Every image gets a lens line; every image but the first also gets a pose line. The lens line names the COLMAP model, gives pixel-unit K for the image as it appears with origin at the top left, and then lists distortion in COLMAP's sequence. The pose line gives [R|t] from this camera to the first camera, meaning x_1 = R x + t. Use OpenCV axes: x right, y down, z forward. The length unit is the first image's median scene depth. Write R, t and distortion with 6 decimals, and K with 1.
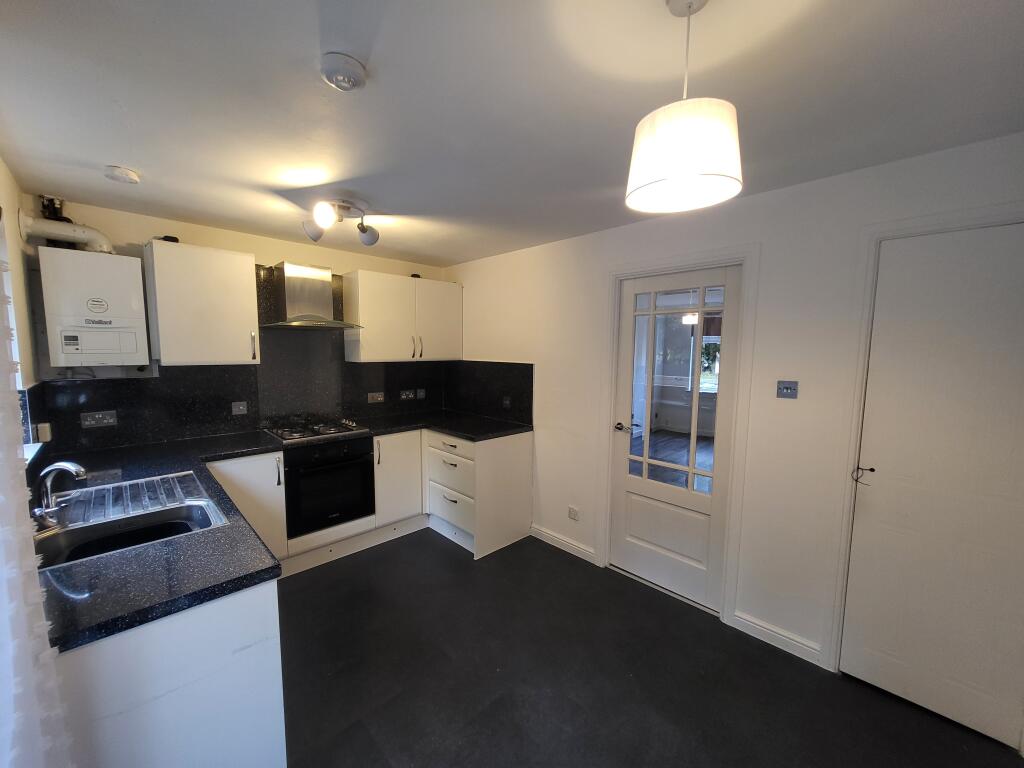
lens RADIAL K [[403.4, 0, 516.9], [0, 403.4, 388.4], [0, 0, 1]] dist [0.001653, 0.000041]
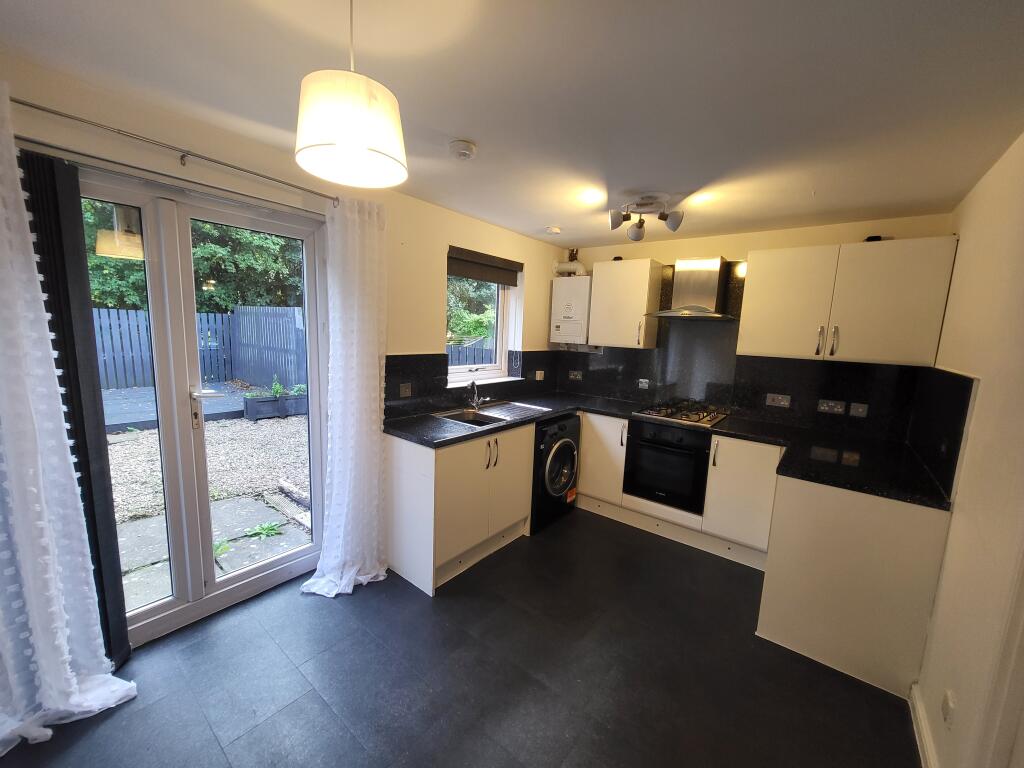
lens RADIAL K [[403.4, 0, 513.8], [0, 403.4, 386.0], [0, 0, 1]] dist [0.000306, 0.000067]
pose [[0.118273, 0.139175, -0.983179, 0.512362], [-0.136984, 0.982949, 0.122664, -0.043043], [0.983487, 0.120172, 0.135321, 0.442150]]
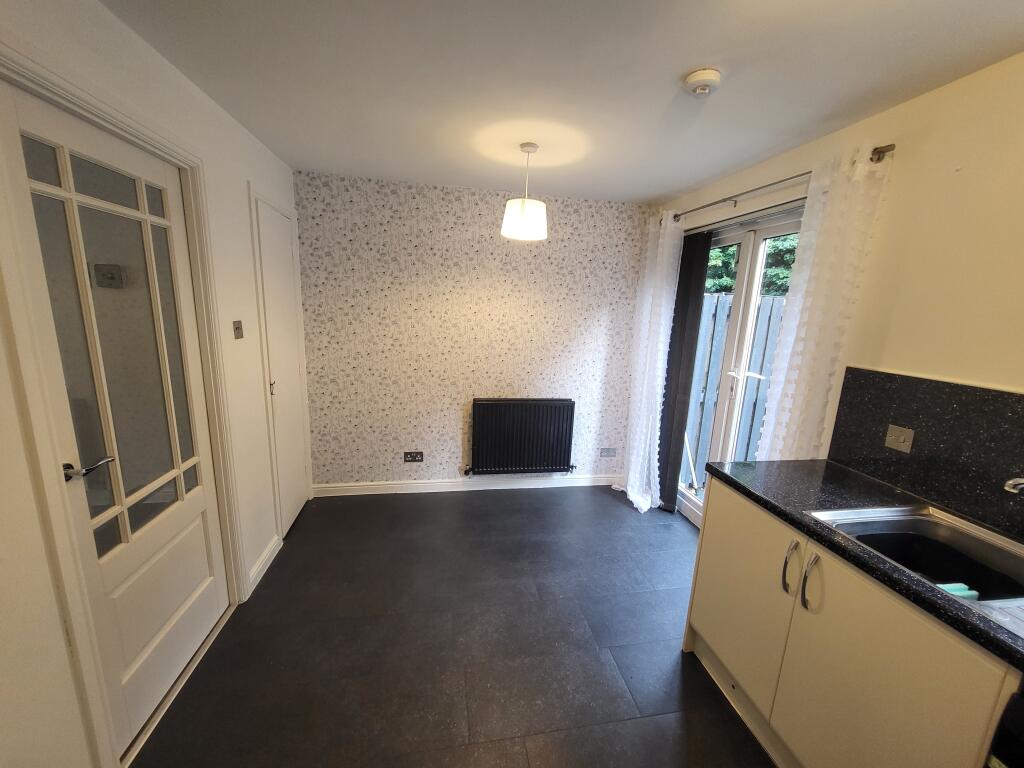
lens RADIAL K [[403.4, 0, 516.9], [0, 403.4, 388.4], [0, 0, 1]] dist [0.001653, 0.000041]
pose [[-0.822198, -0.154484, 0.547837, -0.332057], [0.007015, 0.959642, 0.281136, -0.100979], [-0.569158, 0.234993, -0.787932, 1.019713]]
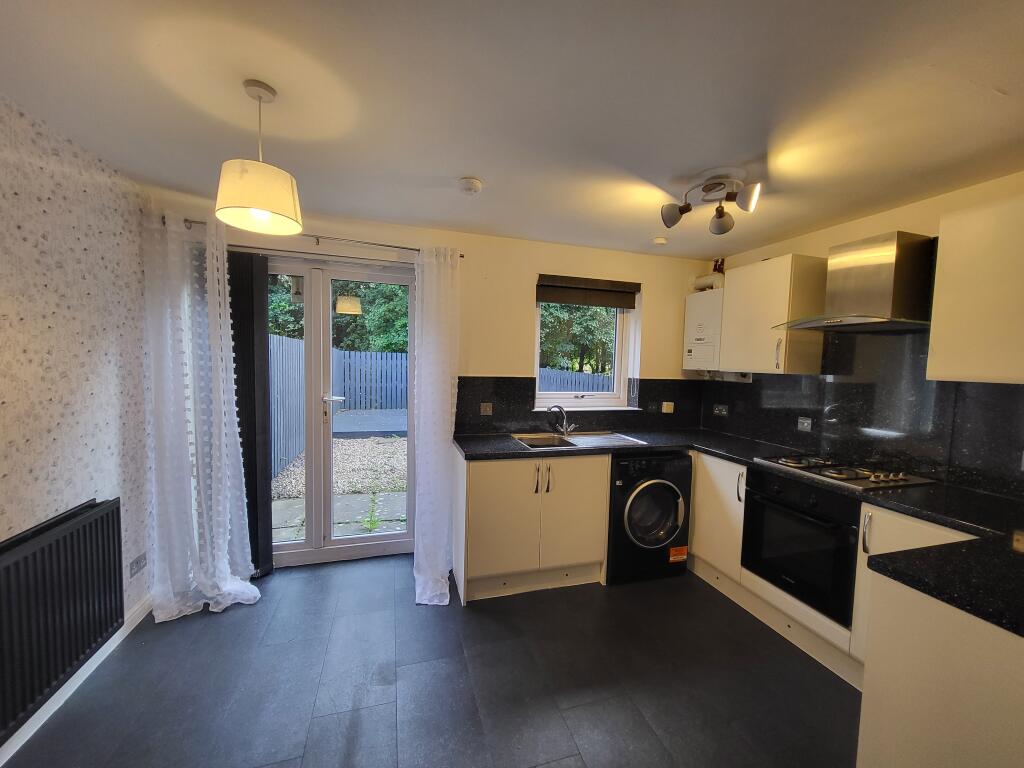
lens RADIAL K [[403.4, 0, 516.9], [0, 403.4, 388.4], [0, 0, 1]] dist [0.001653, 0.000041]
pose [[-0.469974, 0.041786, -0.881690, 0.423325], [-0.113602, 0.987708, 0.107365, -0.054712], [0.875339, 0.150620, -0.459451, 0.857016]]
